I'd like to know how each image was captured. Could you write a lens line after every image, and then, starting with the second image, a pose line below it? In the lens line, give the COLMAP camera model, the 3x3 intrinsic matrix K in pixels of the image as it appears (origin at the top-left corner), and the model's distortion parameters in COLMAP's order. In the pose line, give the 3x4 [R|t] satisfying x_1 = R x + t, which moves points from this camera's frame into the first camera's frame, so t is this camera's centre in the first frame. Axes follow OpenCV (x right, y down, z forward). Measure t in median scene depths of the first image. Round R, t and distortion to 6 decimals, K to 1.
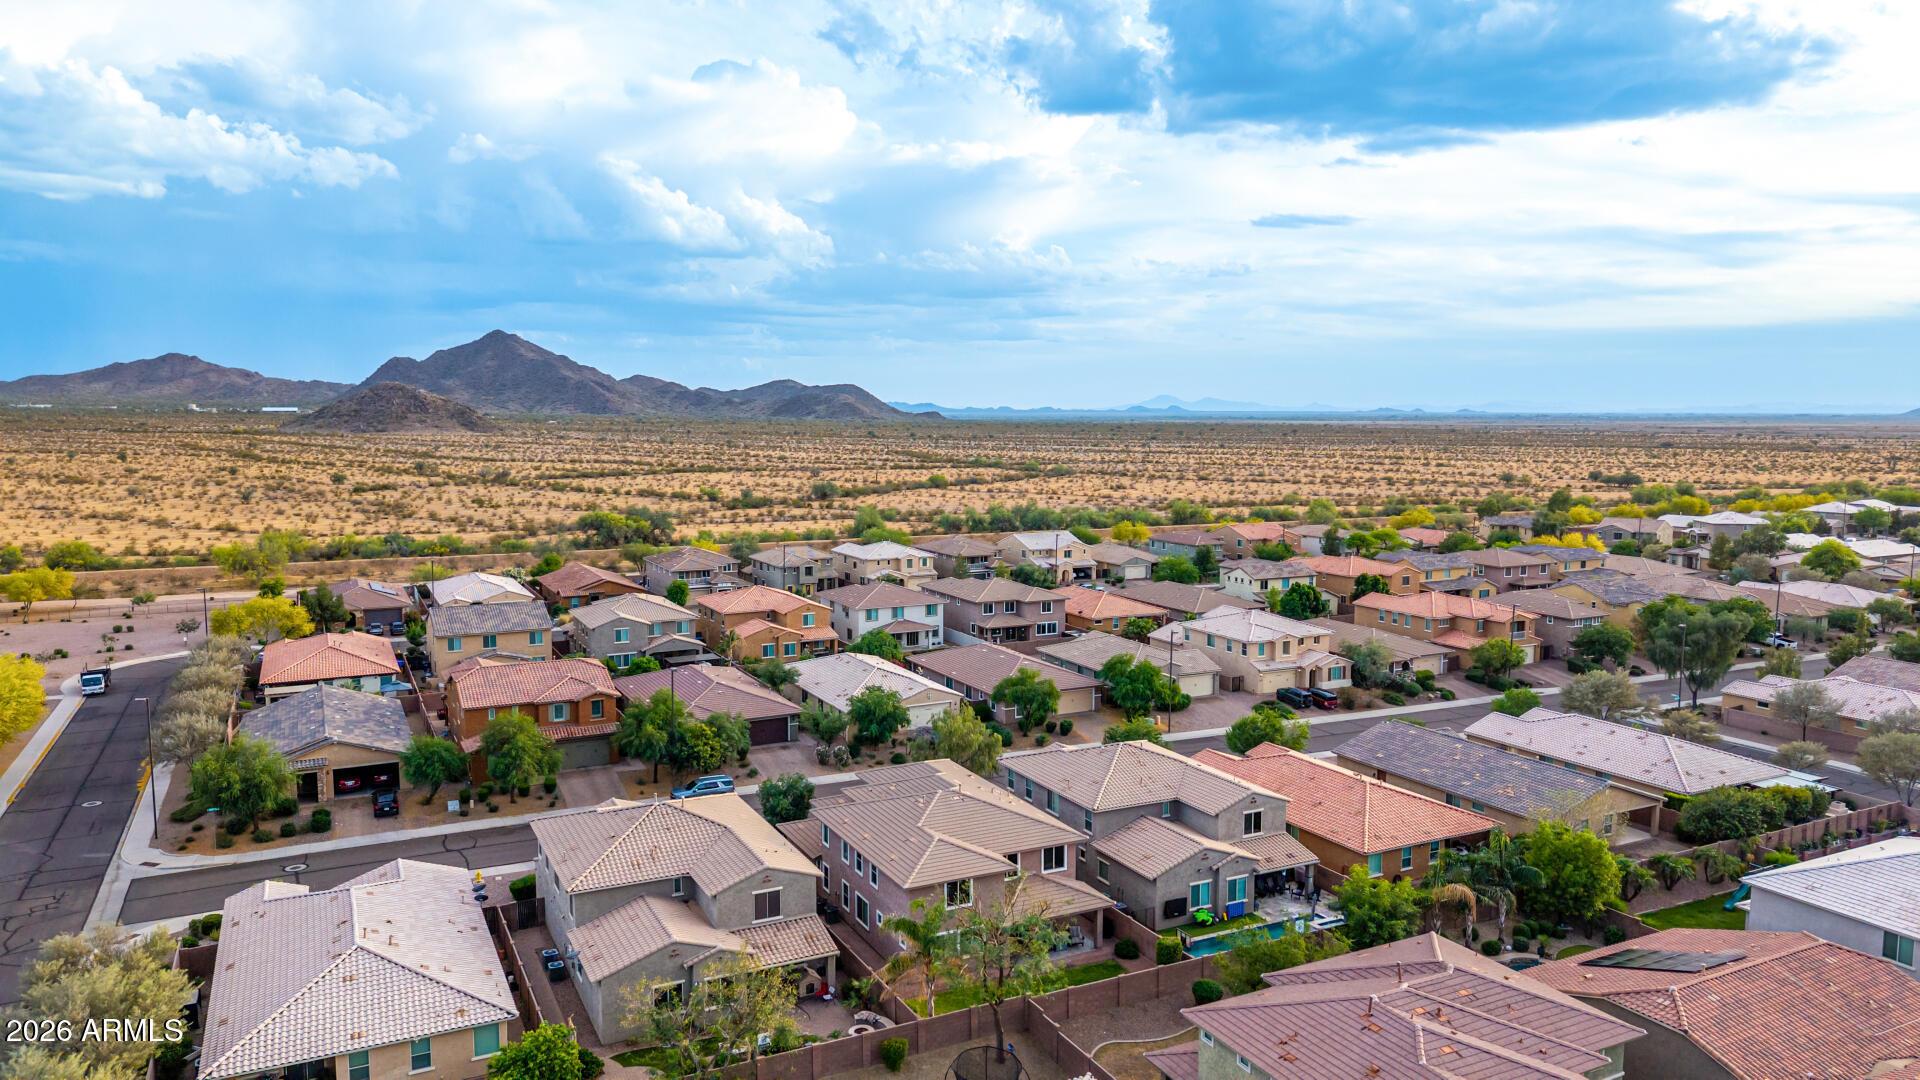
lens RADIAL K [[1276.0, 0, 950.8], [0, 1276.0, 548.2], [0, 0, 1]] dist [0.030715, -0.034484]
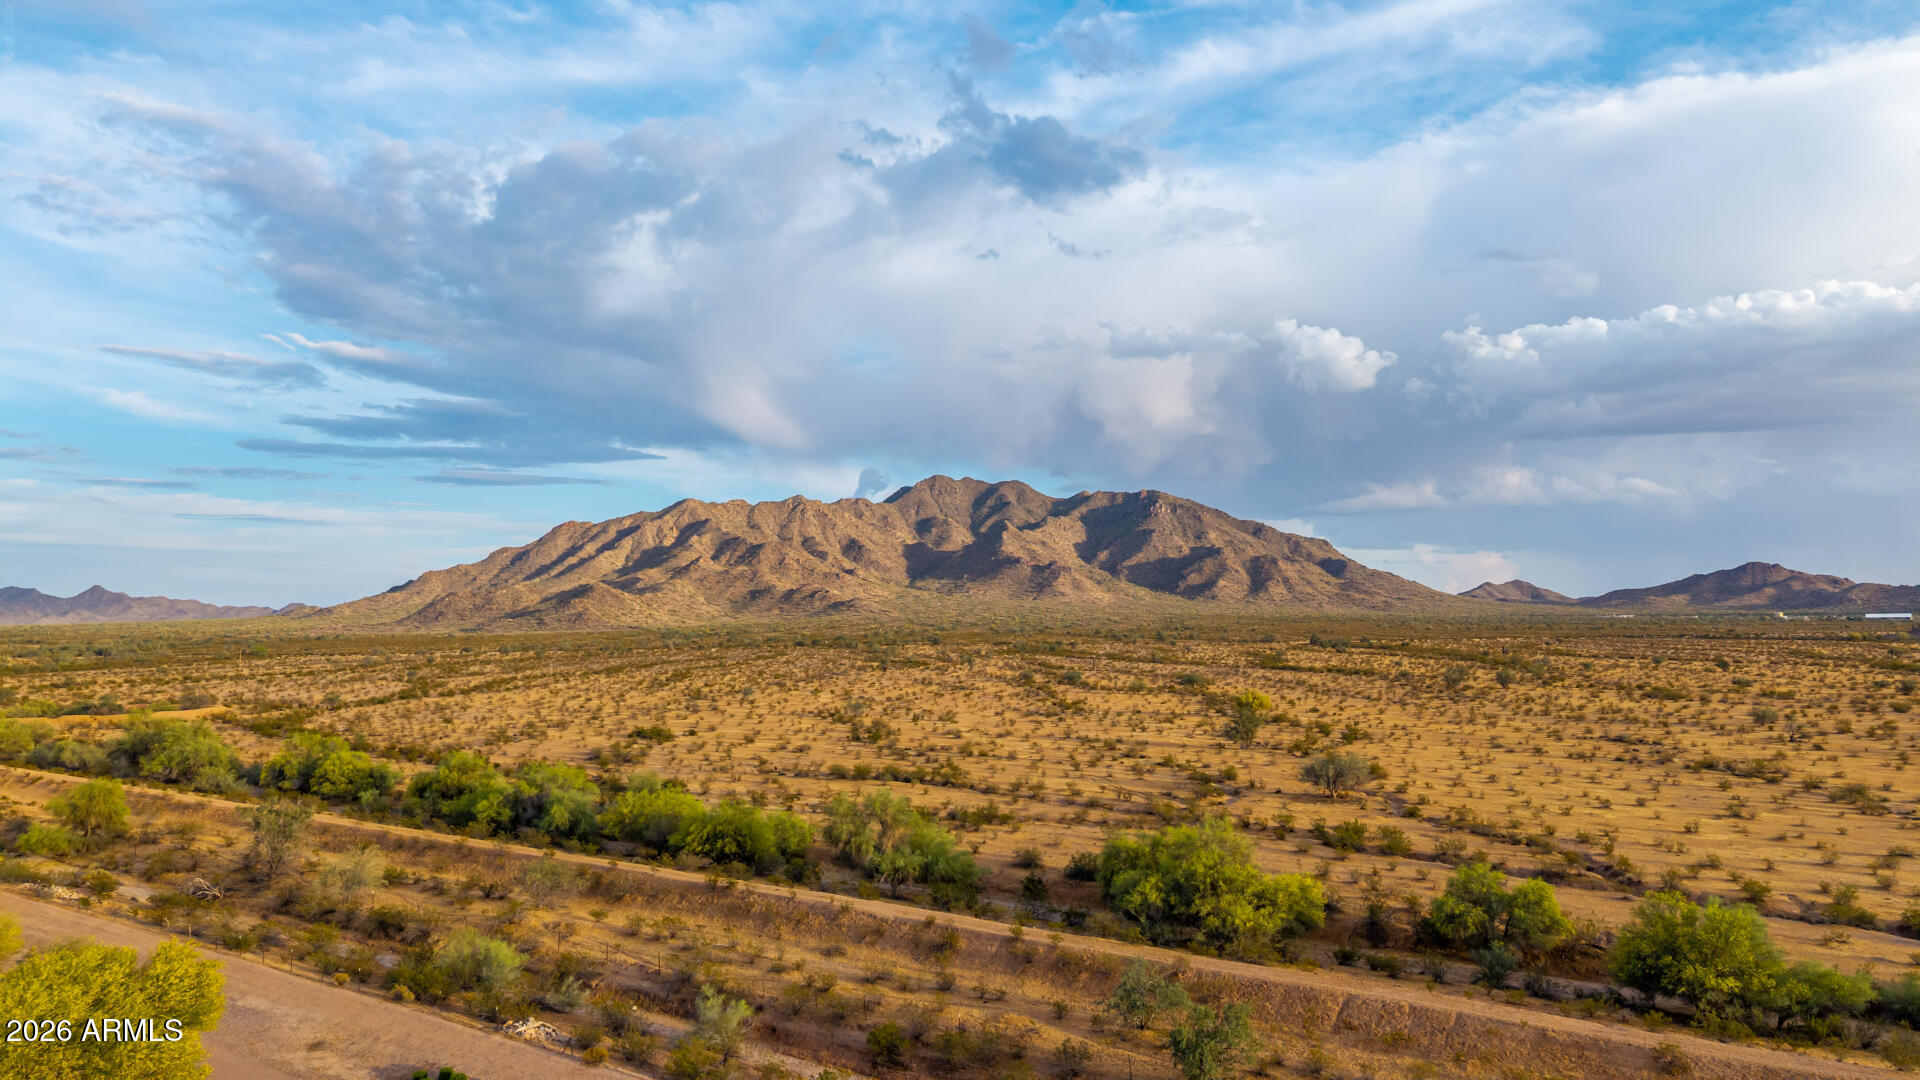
lens RADIAL K [[1264.3, 0, 961.4], [0, 1264.3, 473.3], [0, 0, 1]] dist [0.028807, -0.028669]
pose [[0.460847, -0.114041, -0.880122, -0.692360], [-0.085856, 0.981329, -0.172110, -0.054636], [0.883317, 0.154880, 0.442452, 0.990147]]
